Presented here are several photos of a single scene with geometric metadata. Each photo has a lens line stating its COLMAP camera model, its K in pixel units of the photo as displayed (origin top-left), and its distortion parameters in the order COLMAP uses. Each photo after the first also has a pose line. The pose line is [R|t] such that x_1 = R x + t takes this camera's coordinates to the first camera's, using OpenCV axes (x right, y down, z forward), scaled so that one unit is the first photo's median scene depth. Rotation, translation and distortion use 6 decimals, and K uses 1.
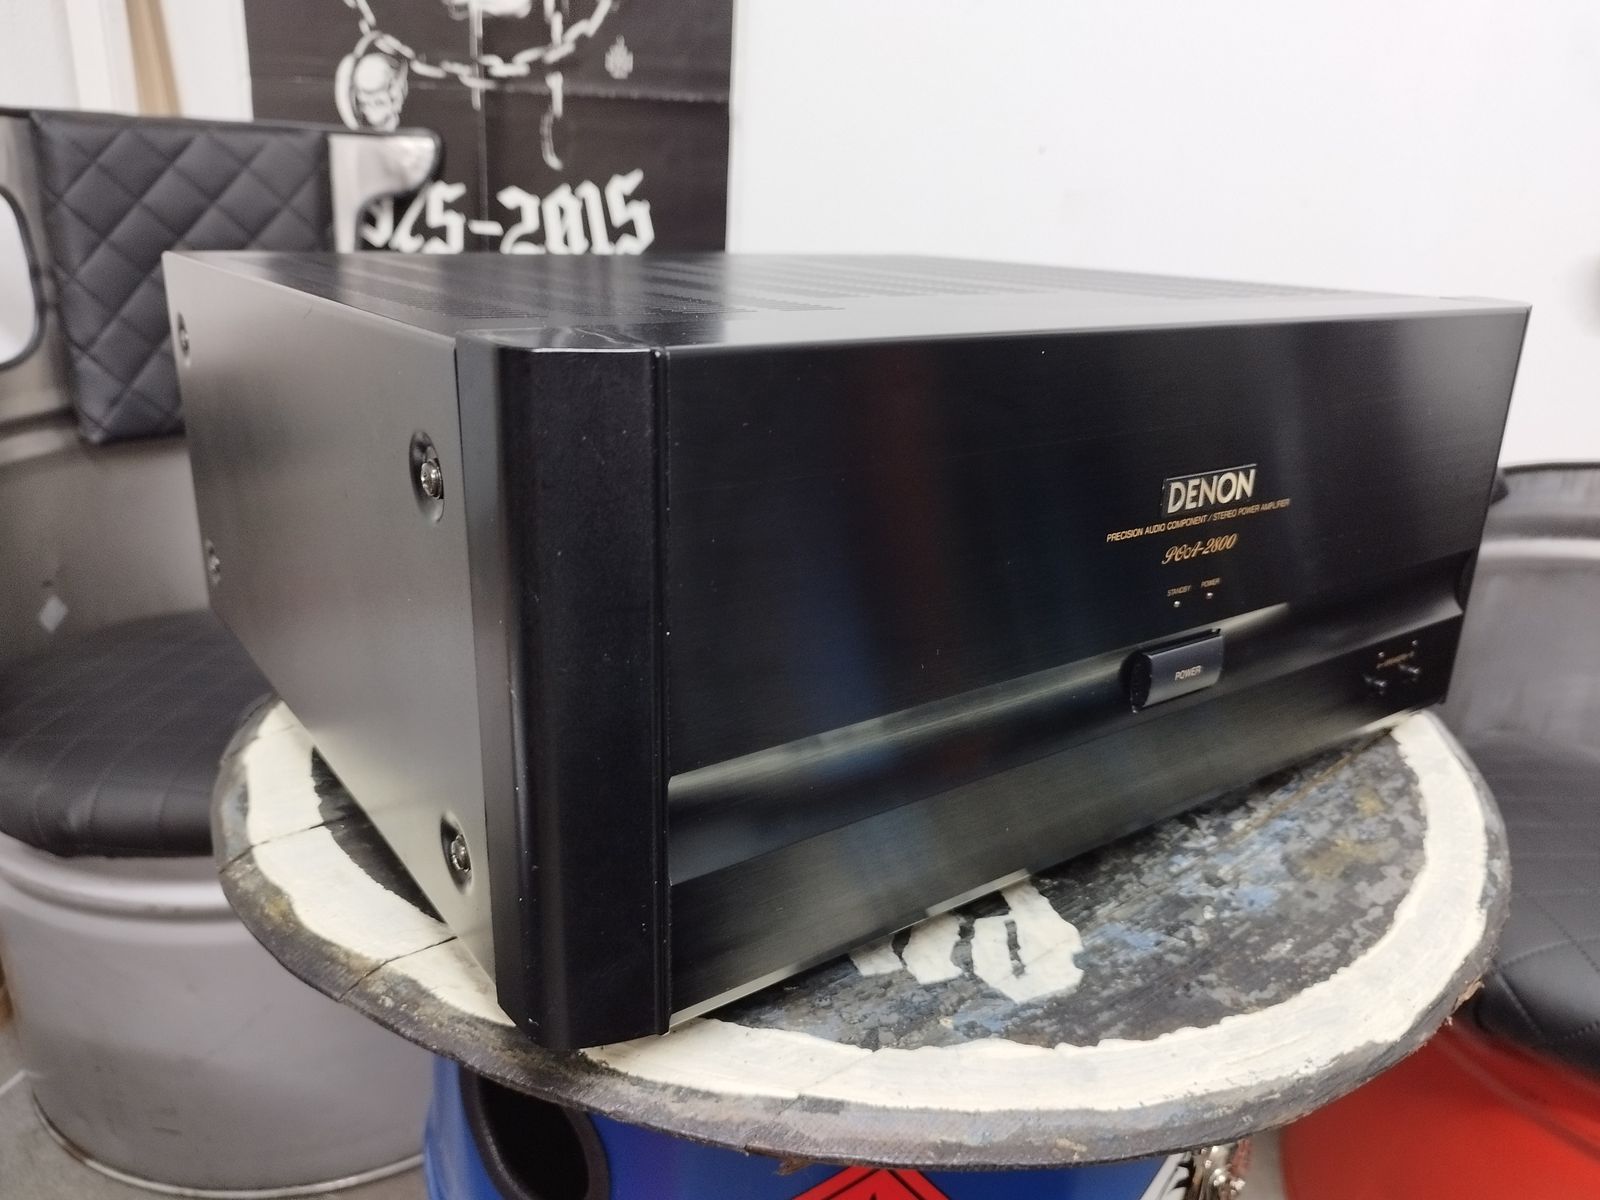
lens RADIAL K [[1165.7, 0, 804.3], [0, 1165.7, 601.1], [0, 0, 1]] dist [-0.006056, -0.006534]
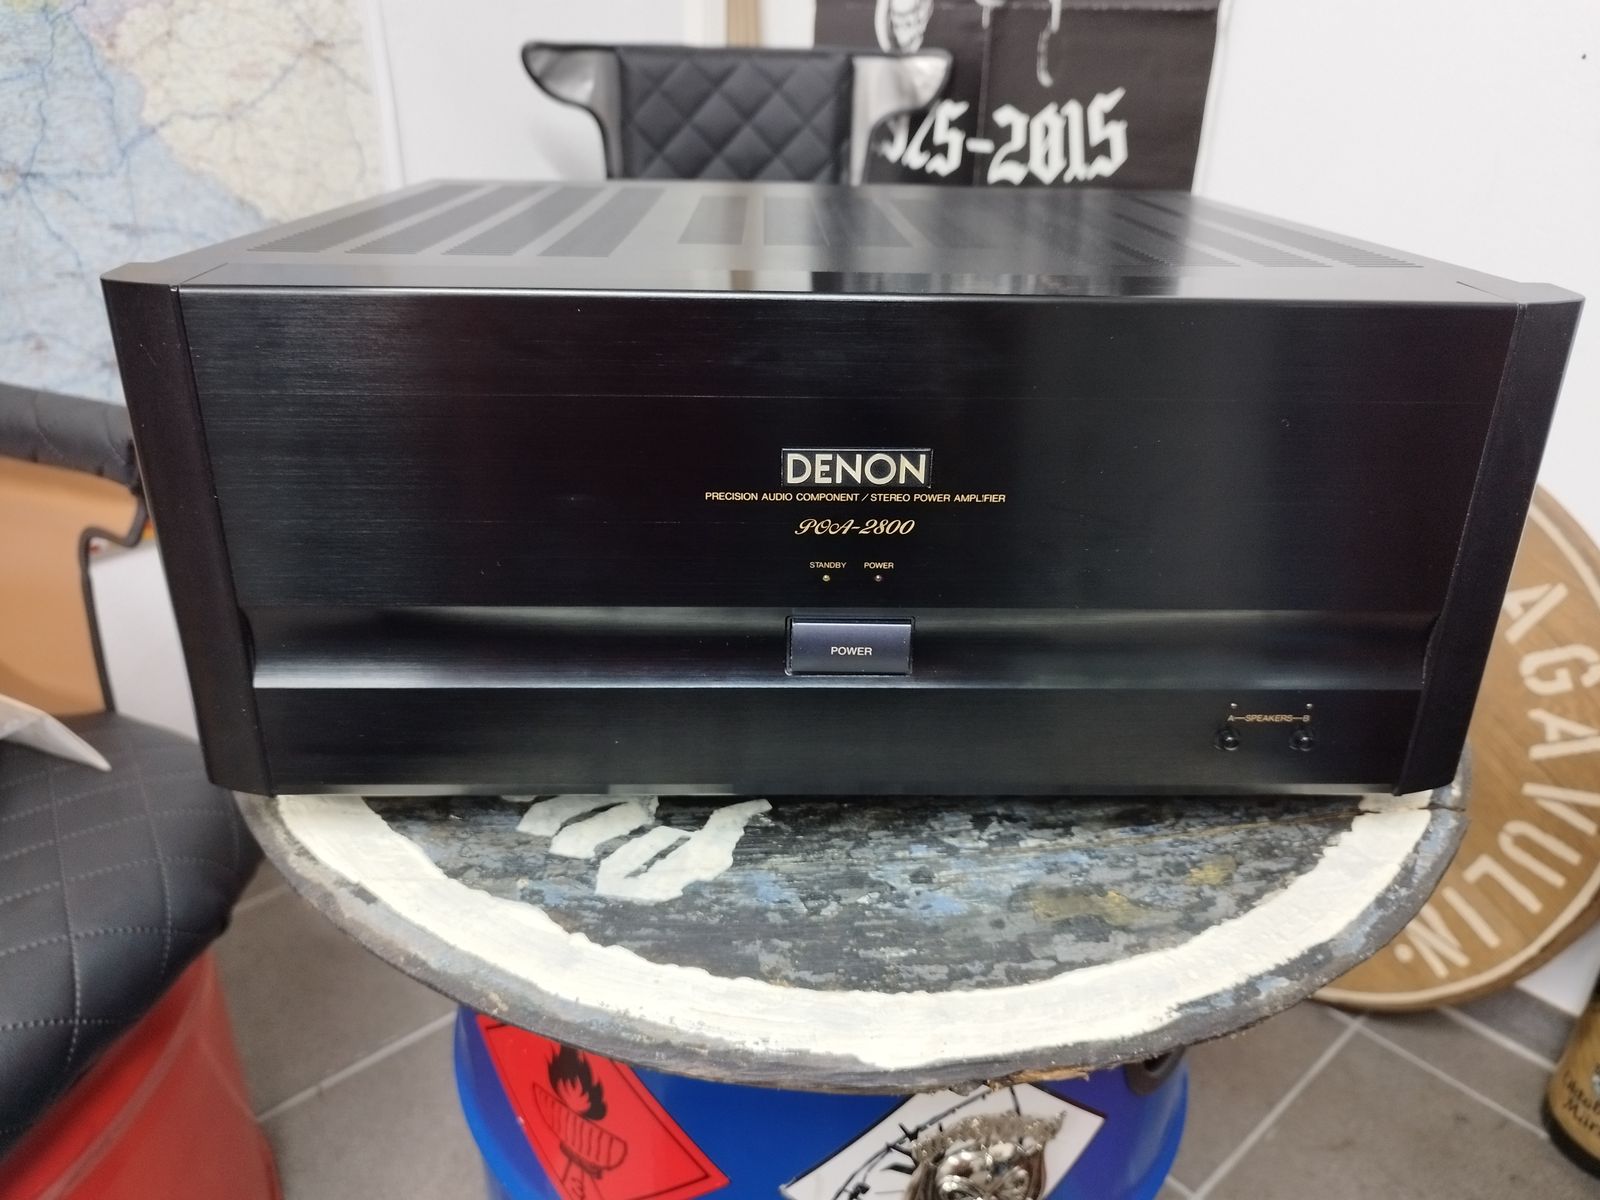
lens RADIAL K [[1159.9, 0, 809.7], [0, 1159.9, 599.1], [0, 0, 1]] dist [-0.008005, 0.003199]
pose [[0.830822, 0.212719, -0.514282, 0.675495], [-0.174586, 0.977044, 0.122085, -0.080913], [0.528445, -0.011644, 0.848887, 0.128258]]
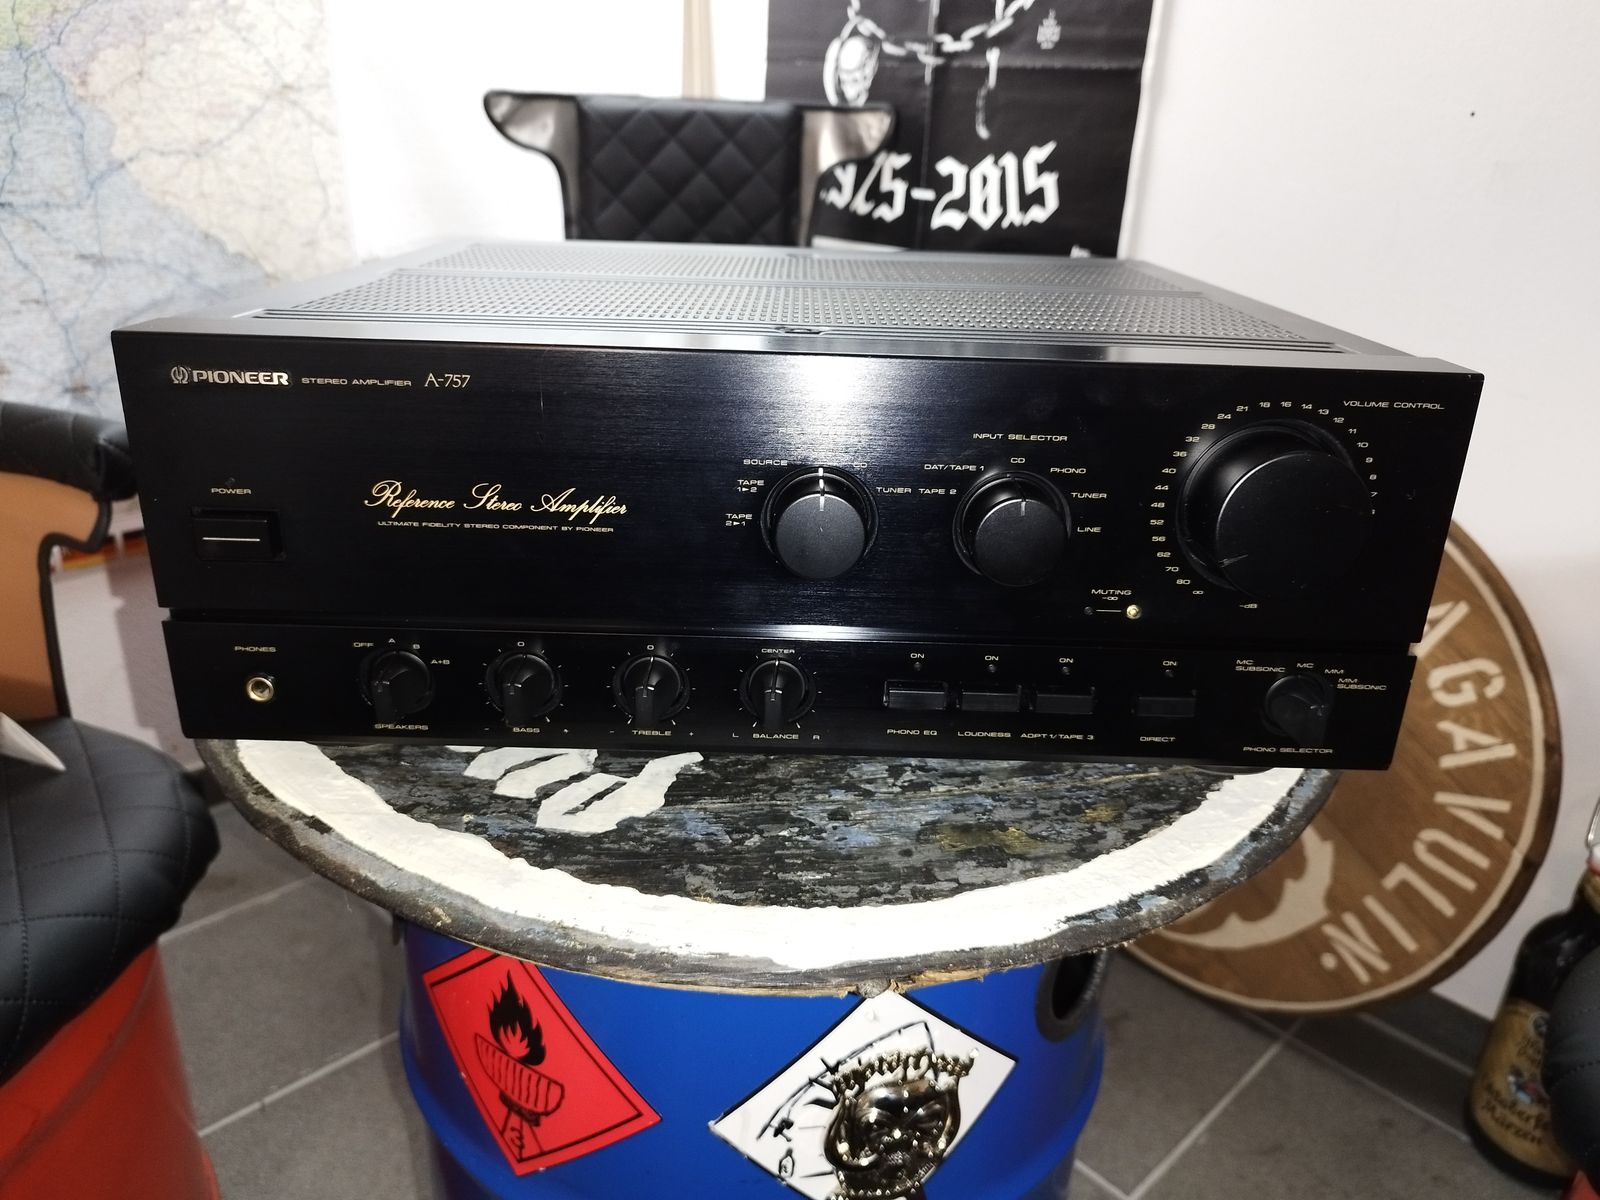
lens RADIAL K [[1159.0, 0, 802.7], [0, 1159.0, 598.1], [0, 0, 1]] dist [-0.005408, 0.003099]
pose [[0.845588, 0.191361, -0.498360, 0.757022], [-0.181401, 0.980993, 0.068892, -0.016930], [0.502071, 0.032149, 0.864229, 0.070290]]
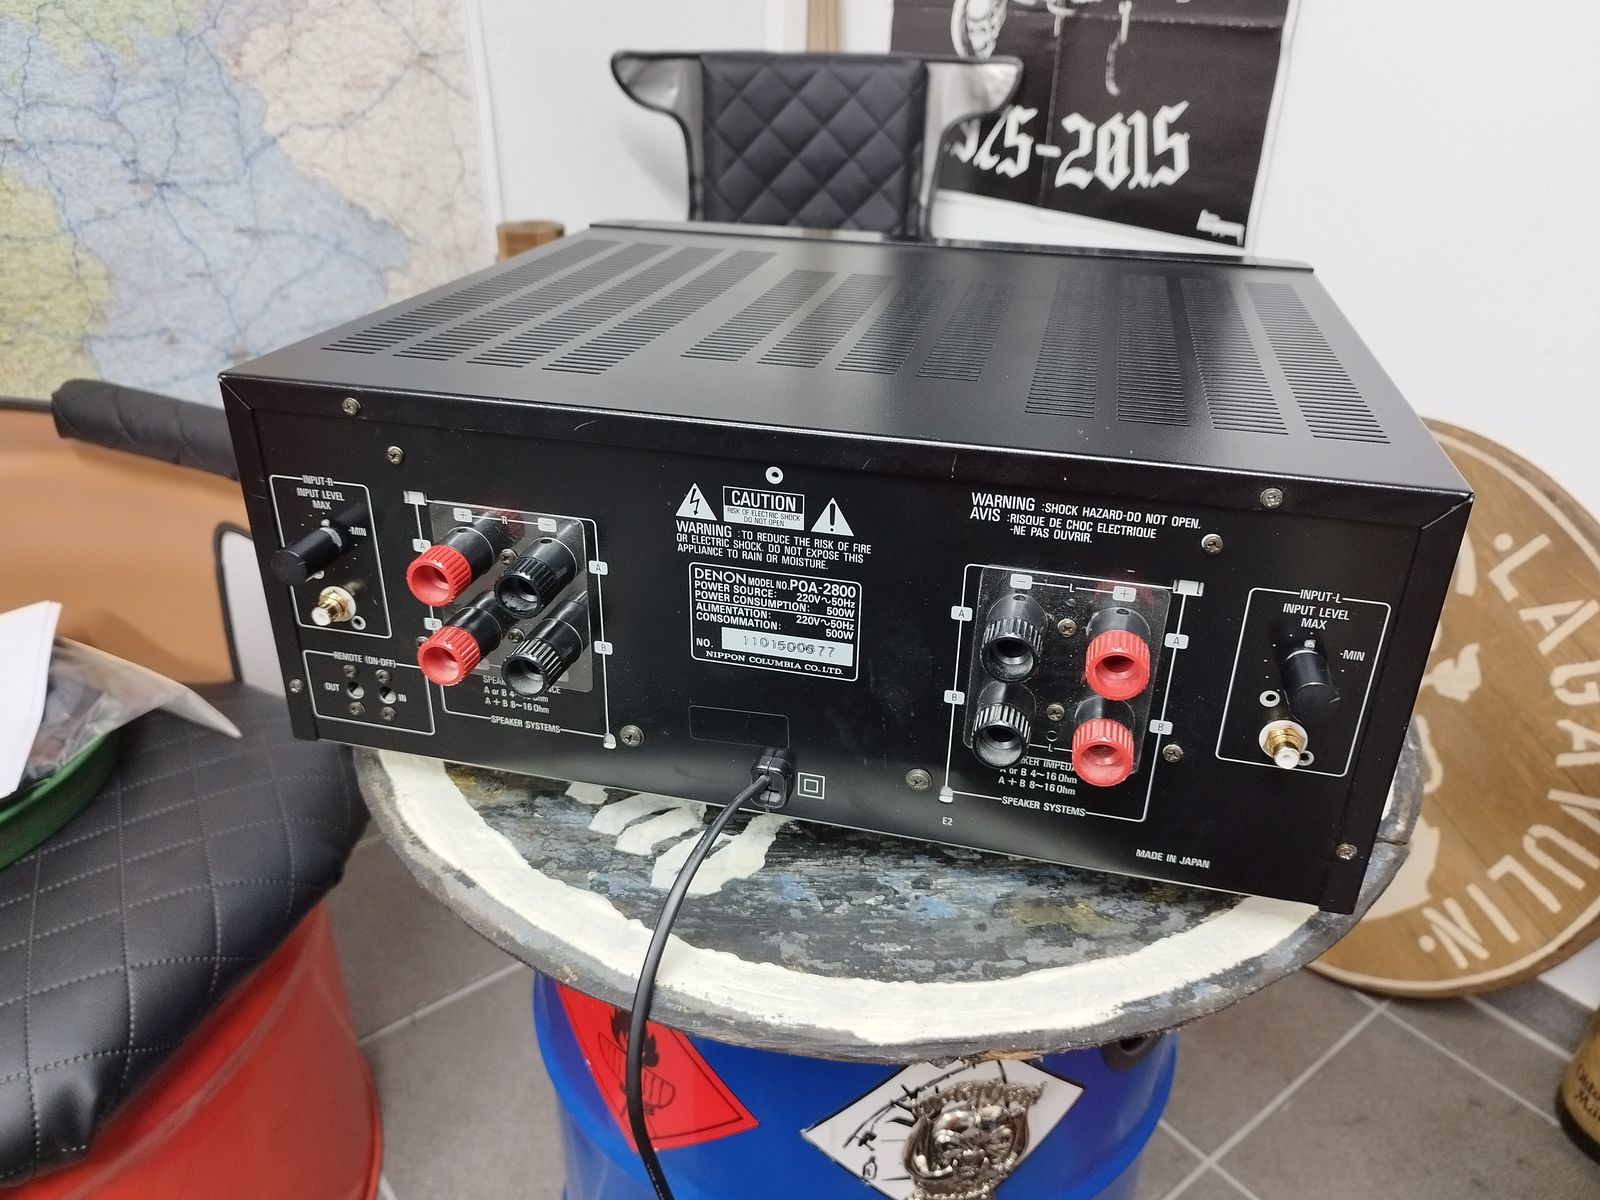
lens RADIAL K [[1151.0, 0, 809.3], [0, 1151.0, 598.0], [0, 0, 1]] dist [0.004154, -0.002381]
pose [[0.788354, 0.254201, -0.560250, 0.779997], [-0.190908, 0.966772, 0.170016, -0.193320], [0.584852, -0.027077, 0.810688, 0.015960]]
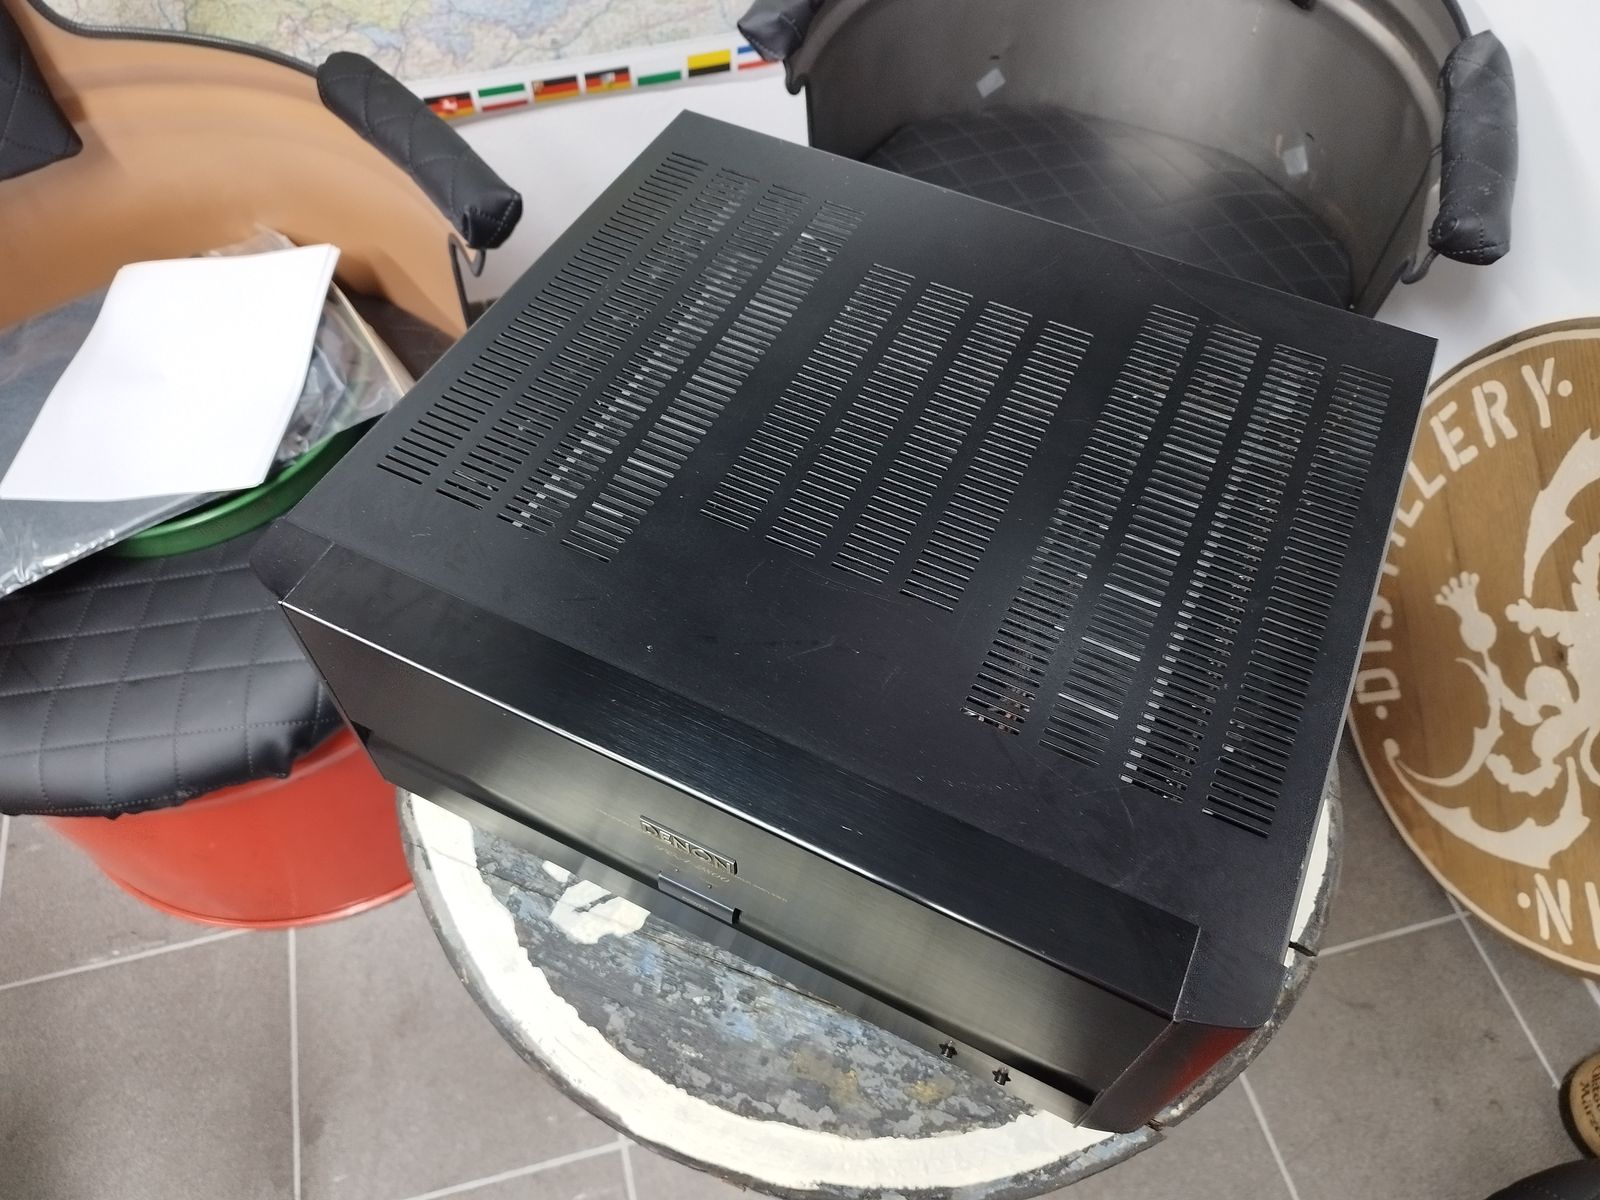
lens RADIAL K [[1151.0, 0, 809.3], [0, 1151.0, 598.0], [0, 0, 1]] dist [0.004154, -0.002381]
pose [[0.475600, 0.704483, -0.526791, 0.736747], [-0.299191, 0.692701, 0.656239, -0.973561], [0.827218, -0.154496, 0.540223, 0.356942]]
